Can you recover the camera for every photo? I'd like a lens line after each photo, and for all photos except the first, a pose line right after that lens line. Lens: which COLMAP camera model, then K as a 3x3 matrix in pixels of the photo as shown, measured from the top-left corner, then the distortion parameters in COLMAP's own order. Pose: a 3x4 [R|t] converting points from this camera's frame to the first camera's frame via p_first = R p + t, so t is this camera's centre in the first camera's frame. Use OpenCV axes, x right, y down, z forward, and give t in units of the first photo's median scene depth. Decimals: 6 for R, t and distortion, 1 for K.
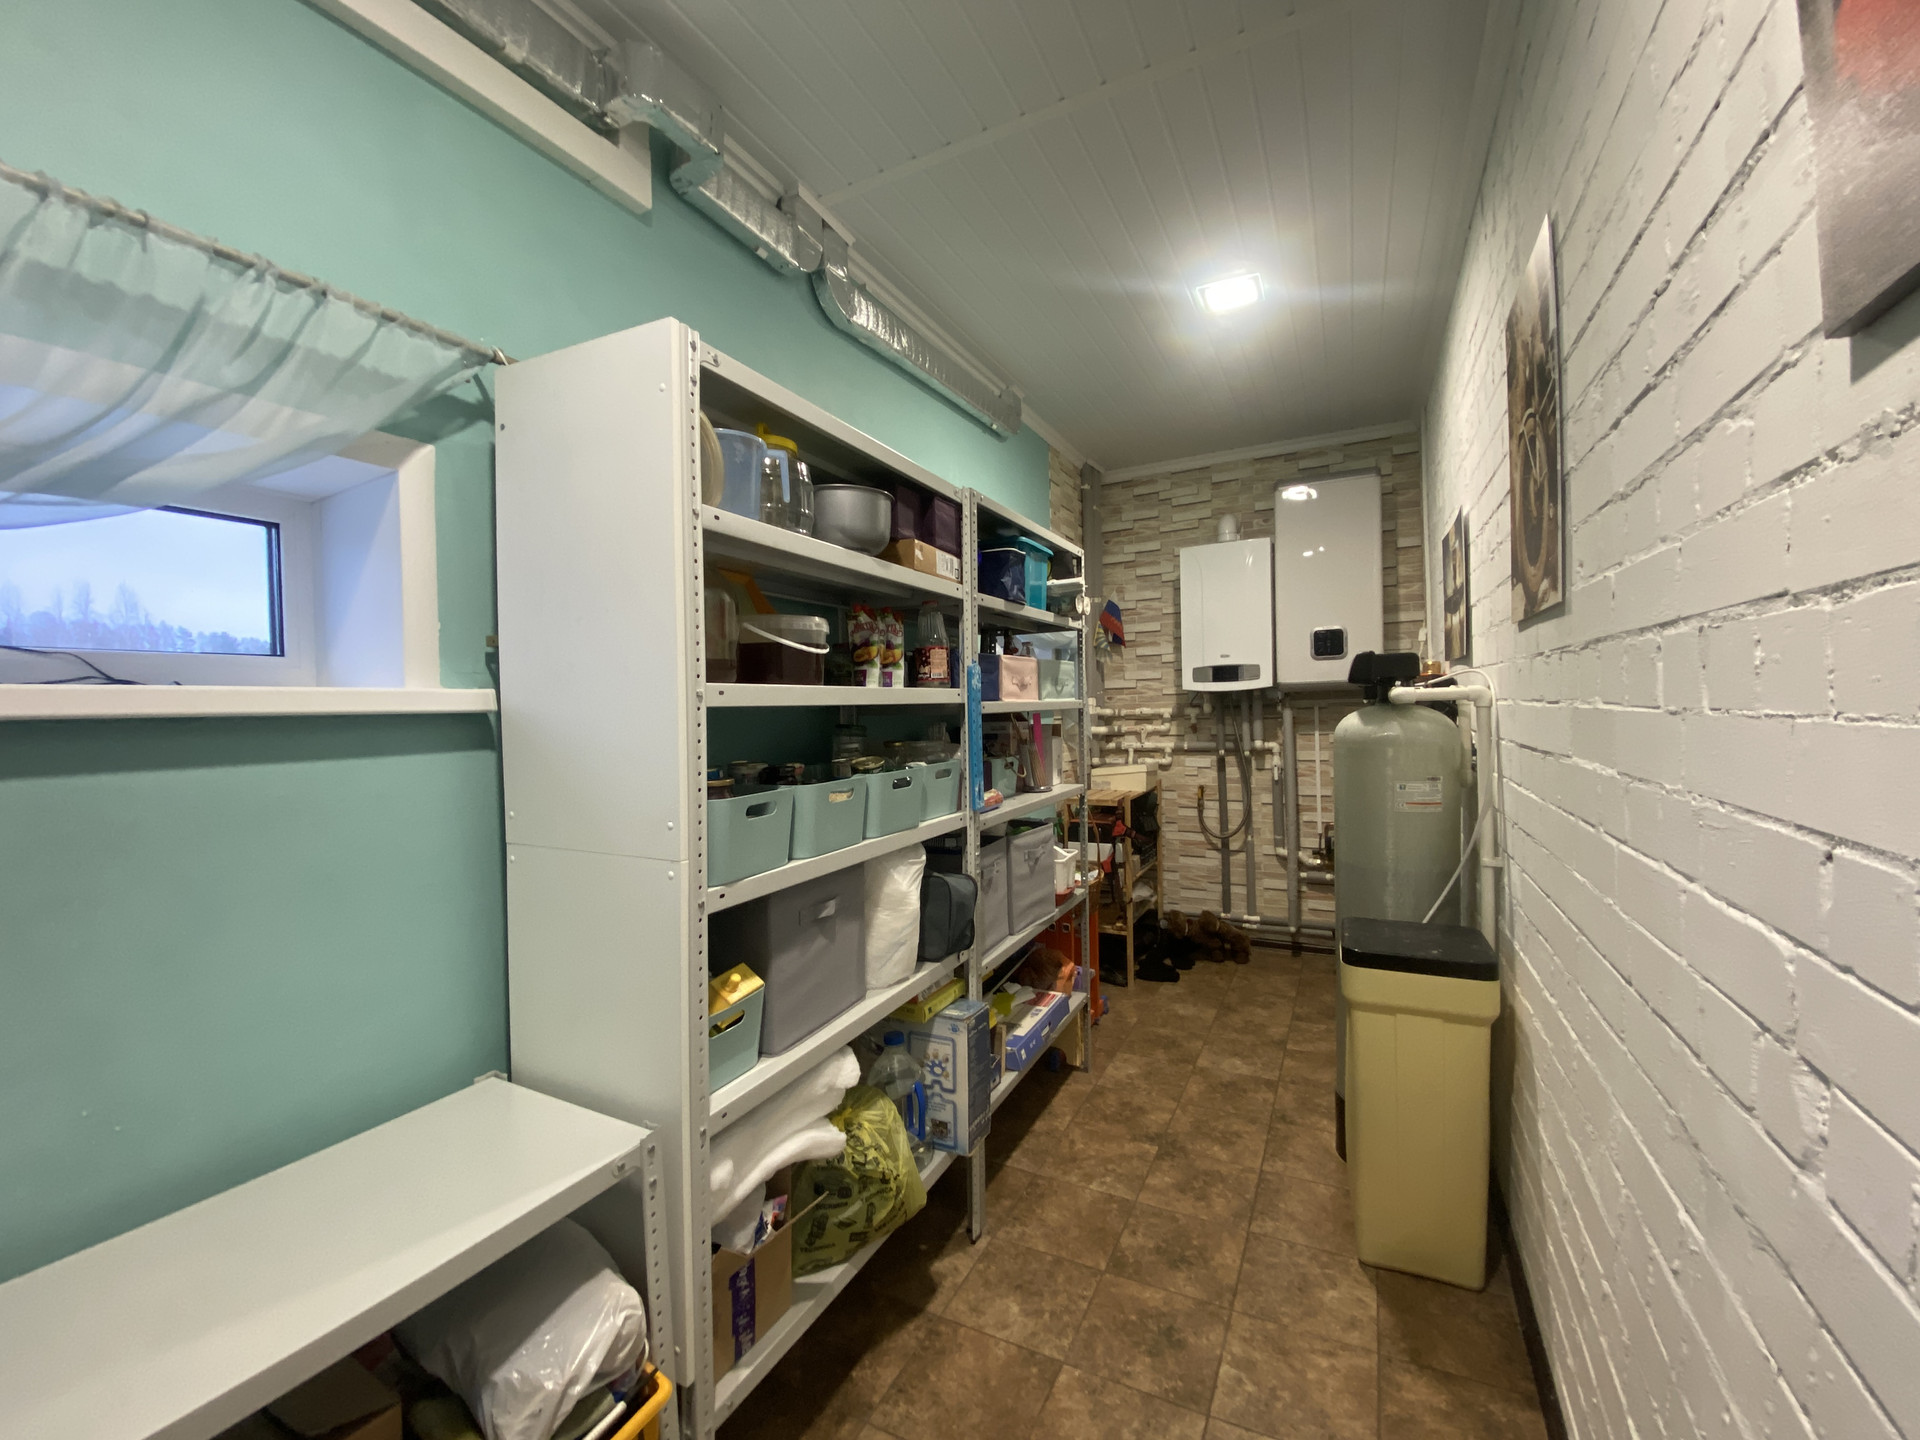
lens RADIAL K [[791.4, 0, 953.8], [0, 791.4, 714.6], [0, 0, 1]] dist [-0.002691, -0.003306]
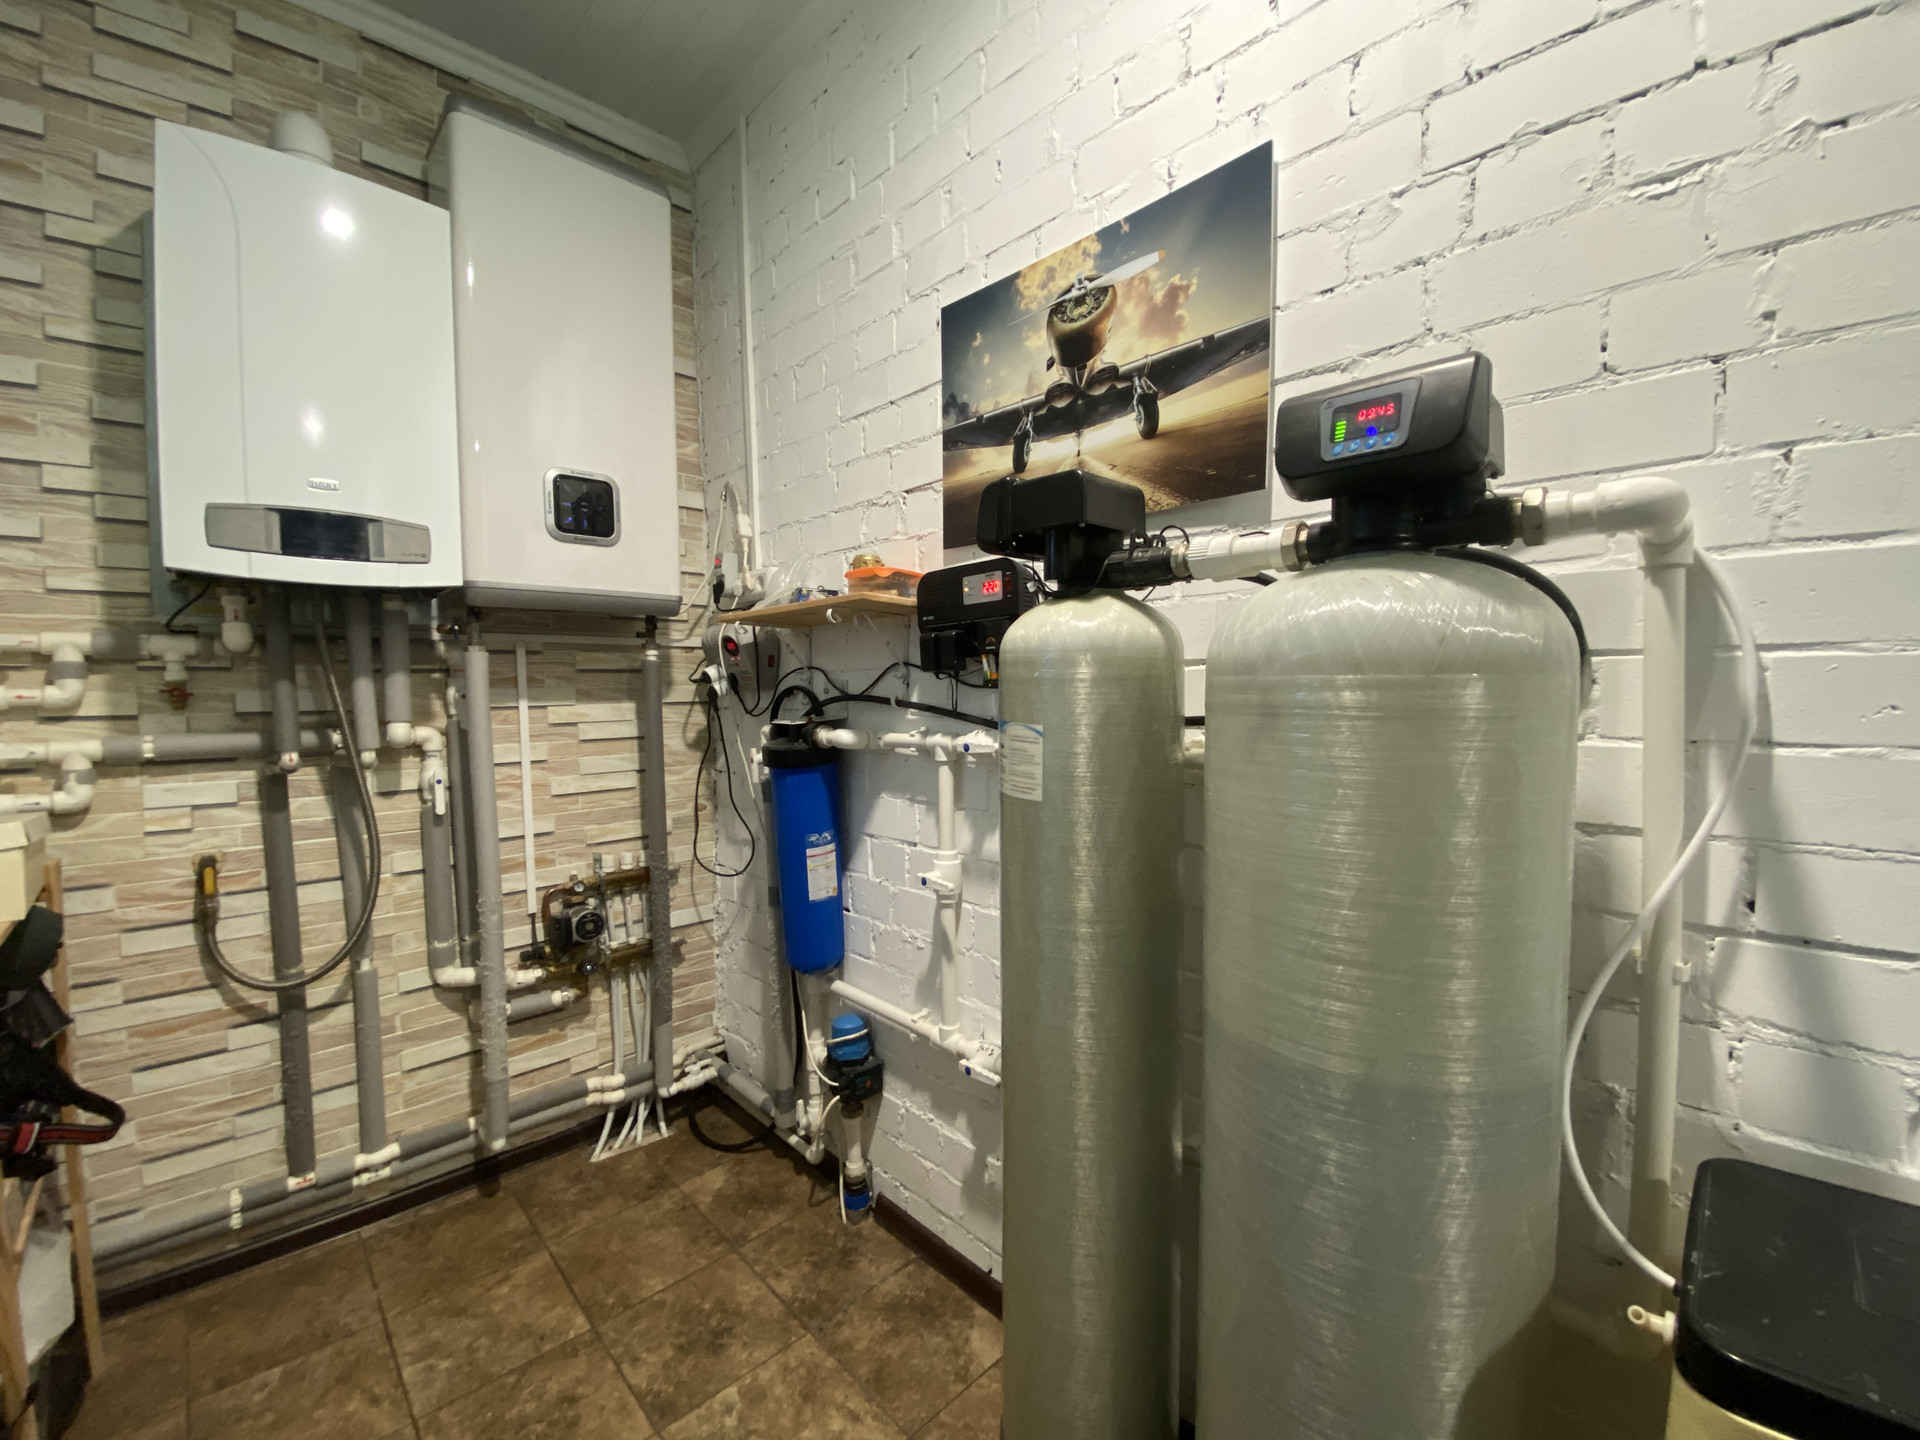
lens RADIAL K [[791.4, 0, 948.9], [0, 791.4, 716.0], [0, 0, 1]] dist [-0.002691, -0.003306]
pose [[0.339265, -0.018183, 0.940515, 0.095094], [0.009599, 0.999828, 0.015868, 0.024241], [-0.940642, 0.003644, 0.339381, 0.572758]]
